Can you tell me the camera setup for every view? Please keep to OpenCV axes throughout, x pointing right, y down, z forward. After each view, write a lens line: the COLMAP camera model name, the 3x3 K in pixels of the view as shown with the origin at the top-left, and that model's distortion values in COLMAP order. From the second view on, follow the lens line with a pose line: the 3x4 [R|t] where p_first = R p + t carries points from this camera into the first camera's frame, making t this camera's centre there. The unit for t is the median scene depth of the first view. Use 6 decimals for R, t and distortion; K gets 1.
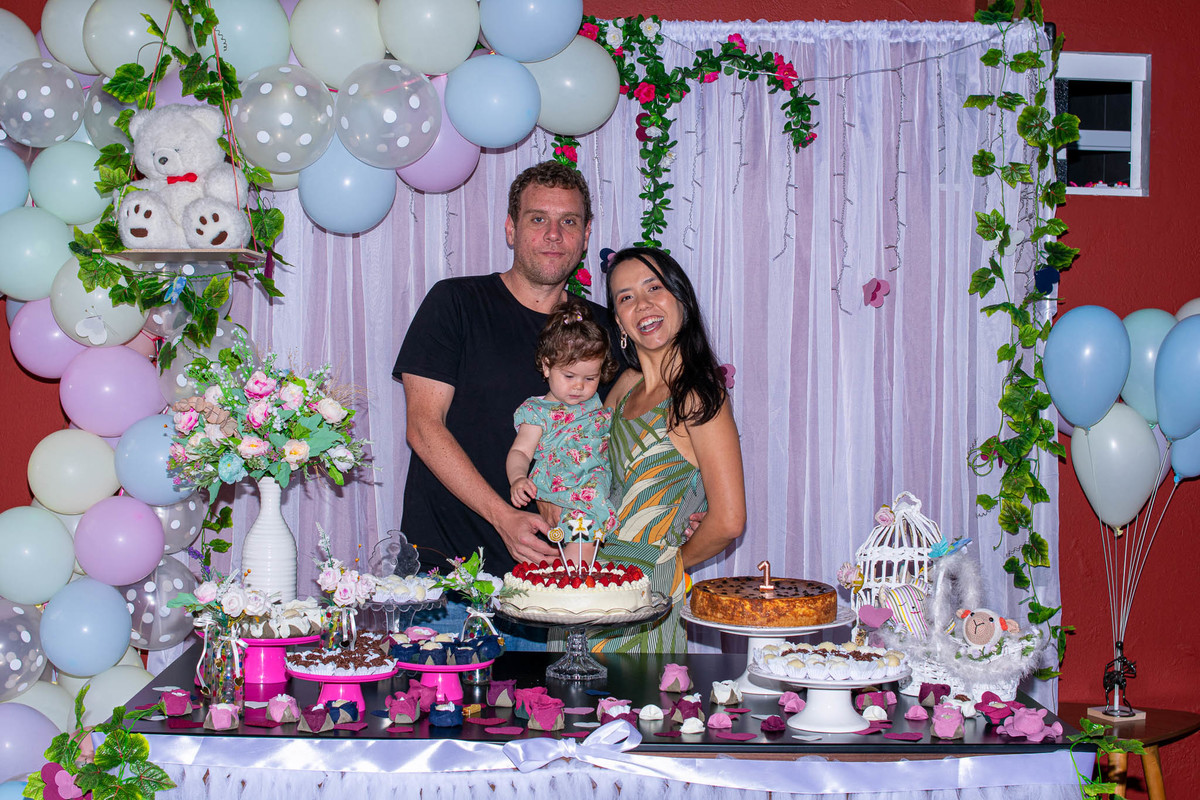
lens RADIAL K [[1743.5, 0, 571.2], [0, 1743.5, 396.5], [0, 0, 1]] dist [-0.140584, 0.031377]
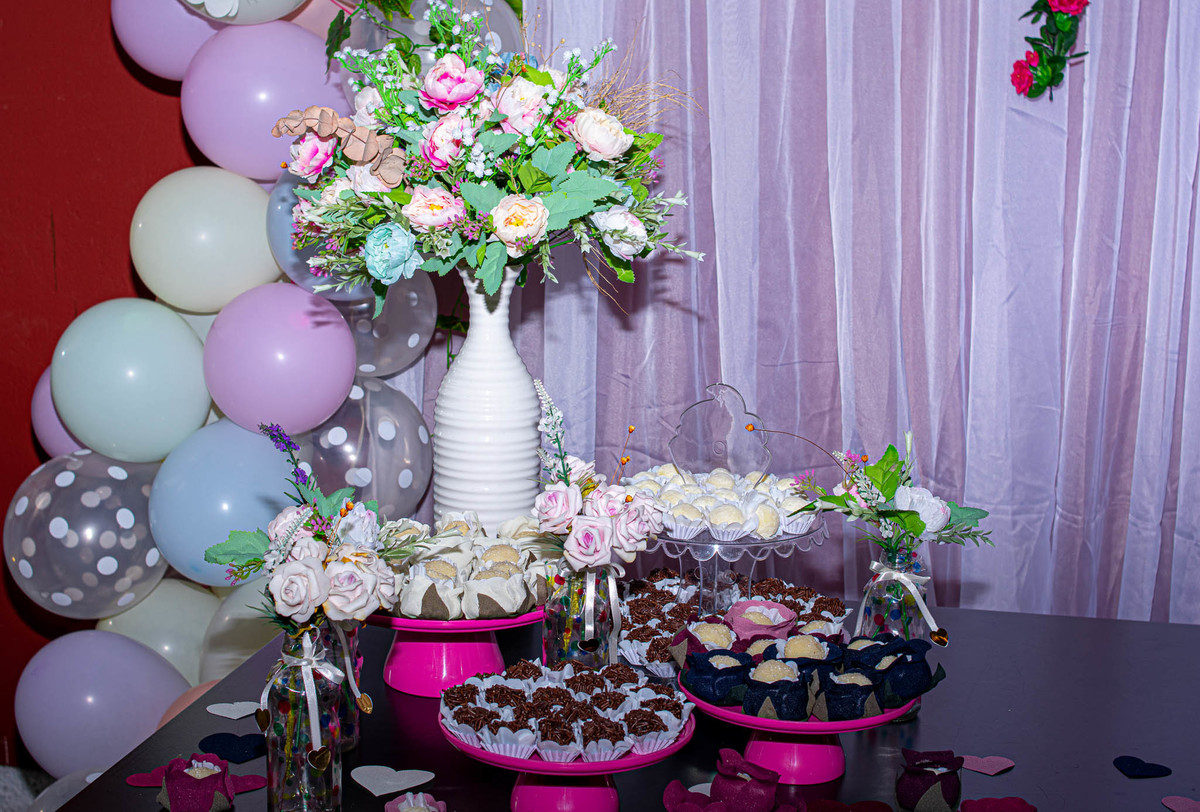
lens RADIAL K [[1876.9, 0, 600.0], [0, 1876.9, 406.0], [0, 0, 1]] dist [-0.094139, 0.028234]
pose [[0.974494, 0.035965, -0.221512, -0.018533], [-0.002405, 0.988691, 0.149946, 0.004472], [0.224399, -0.145588, 0.963561, 0.491648]]
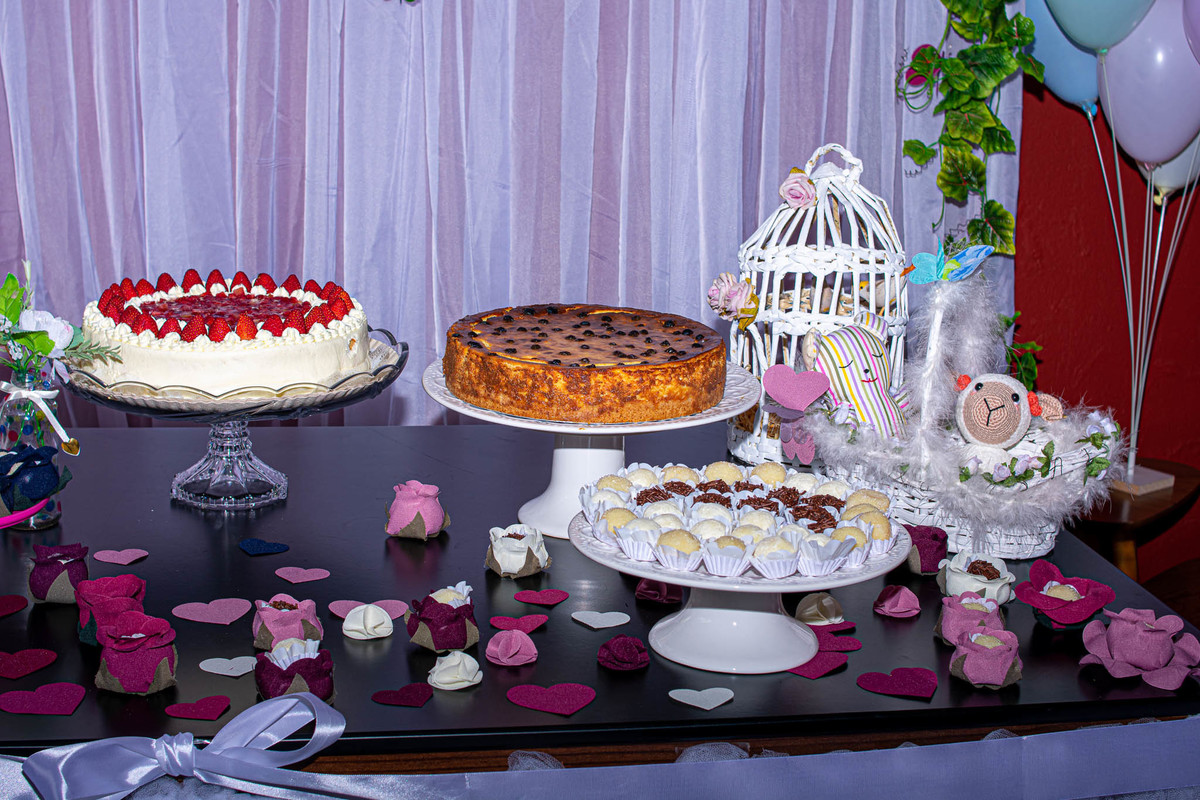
lens RADIAL K [[1851.5, 0, 600.0], [0, 1851.5, 400.0], [0, 0, 1]] dist [-0.135511, 0.022111]
pose [[0.987025, -0.018364, 0.159513, 0.025933], [-0.016539, 0.976526, 0.214764, 0.010127], [-0.159713, -0.214615, 0.963552, 0.451176]]
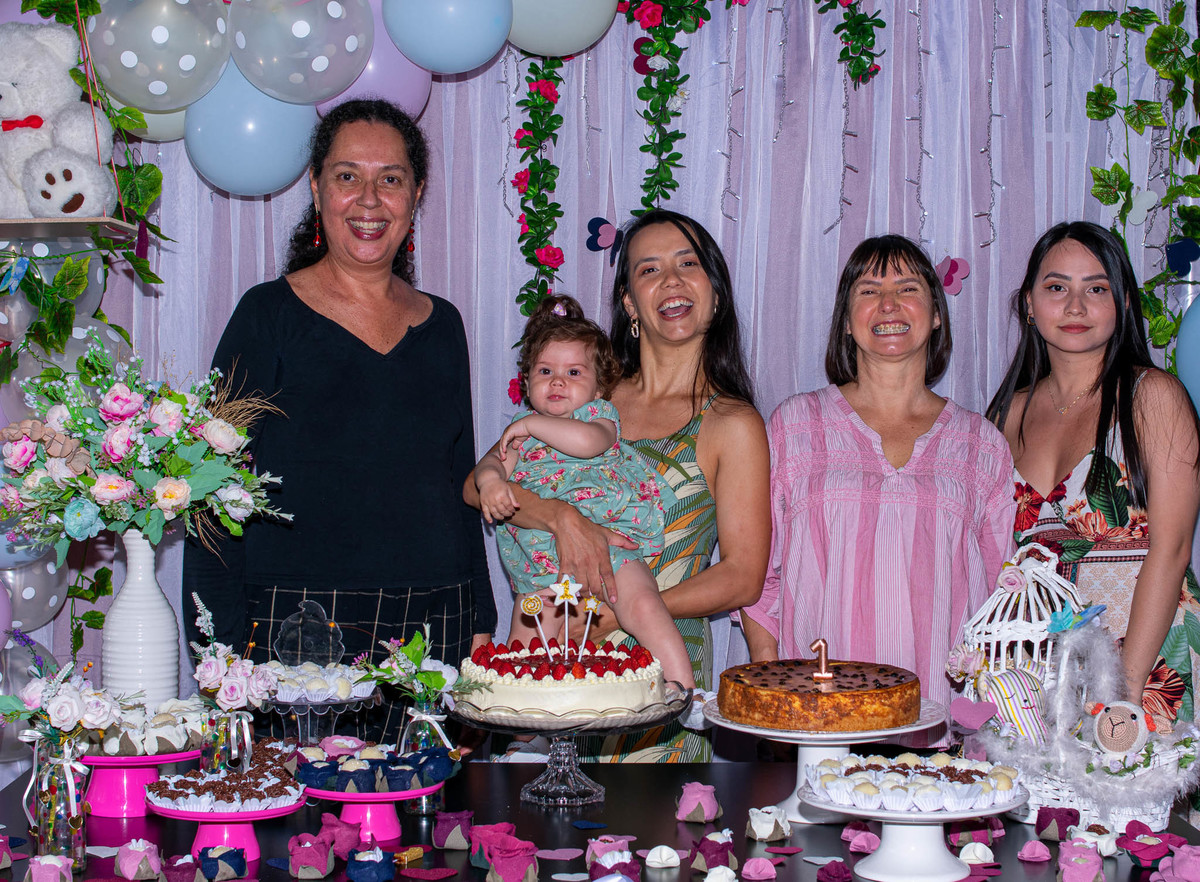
lens RADIAL K [[2060.0, 0, 650.6], [0, 2060.0, 441.6], [0, 0, 1]] dist [-0.162921, 0.263620]
pose [[0.999472, -0.009434, 0.031107, 0.014794], [0.009161, 0.999918, 0.008926, 0.004184], [-0.031188, -0.008636, 0.999476, 0.145194]]
